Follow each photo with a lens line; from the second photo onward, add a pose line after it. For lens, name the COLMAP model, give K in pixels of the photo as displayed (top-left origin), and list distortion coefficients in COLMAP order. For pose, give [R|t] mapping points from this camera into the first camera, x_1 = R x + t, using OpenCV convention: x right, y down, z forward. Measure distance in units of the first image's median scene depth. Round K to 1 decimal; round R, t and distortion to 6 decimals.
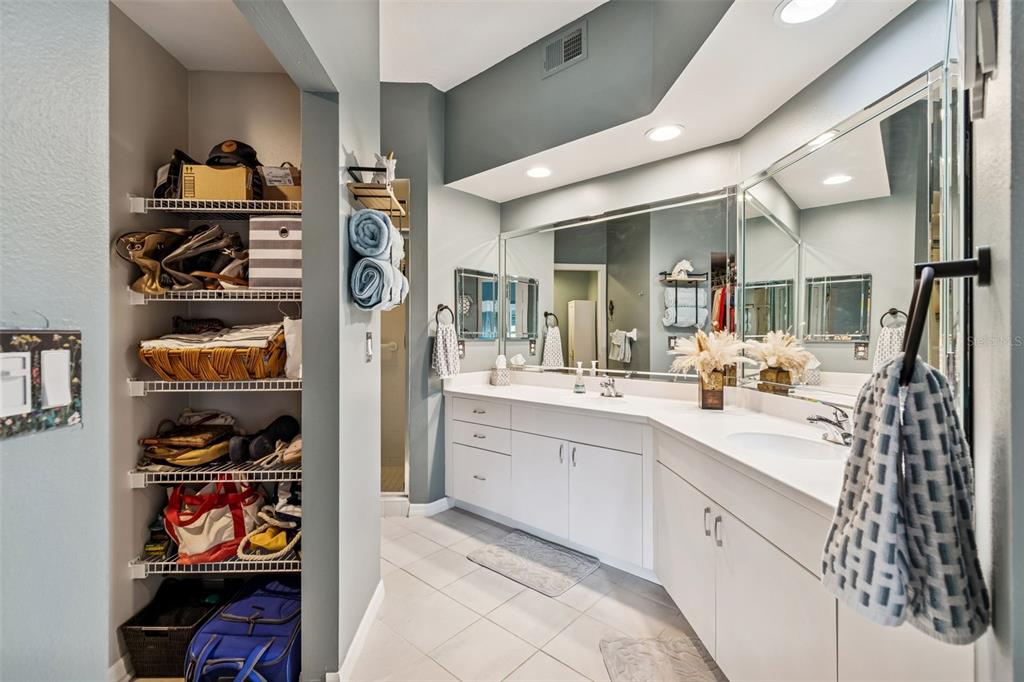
lens RADIAL K [[452.2, 0, 513.1], [0, 452.2, 347.7], [0, 0, 1]] dist [0.000087, -0.000212]
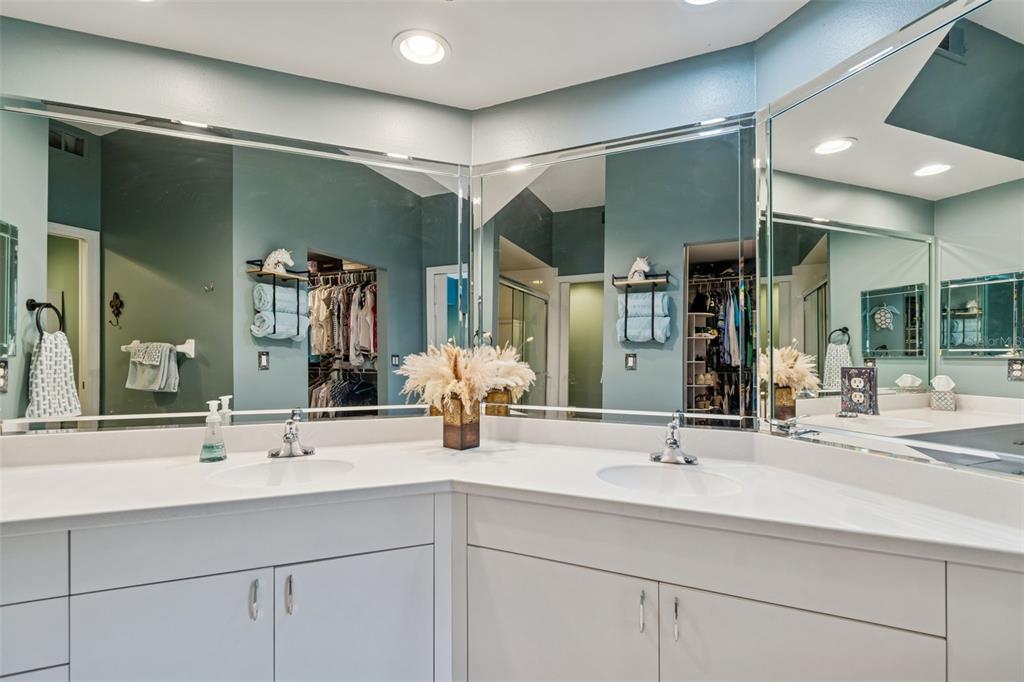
lens RADIAL K [[457.4, 0, 510.2], [0, 457.4, 352.2], [0, 0, 1]] dist [0.020052, 0.000114]
pose [[0.469808, -0.001942, 0.882767, -0.123432], [0.022245, 0.999706, -0.009639, -0.009336], [-0.882489, 0.024165, 0.469713, 0.339677]]
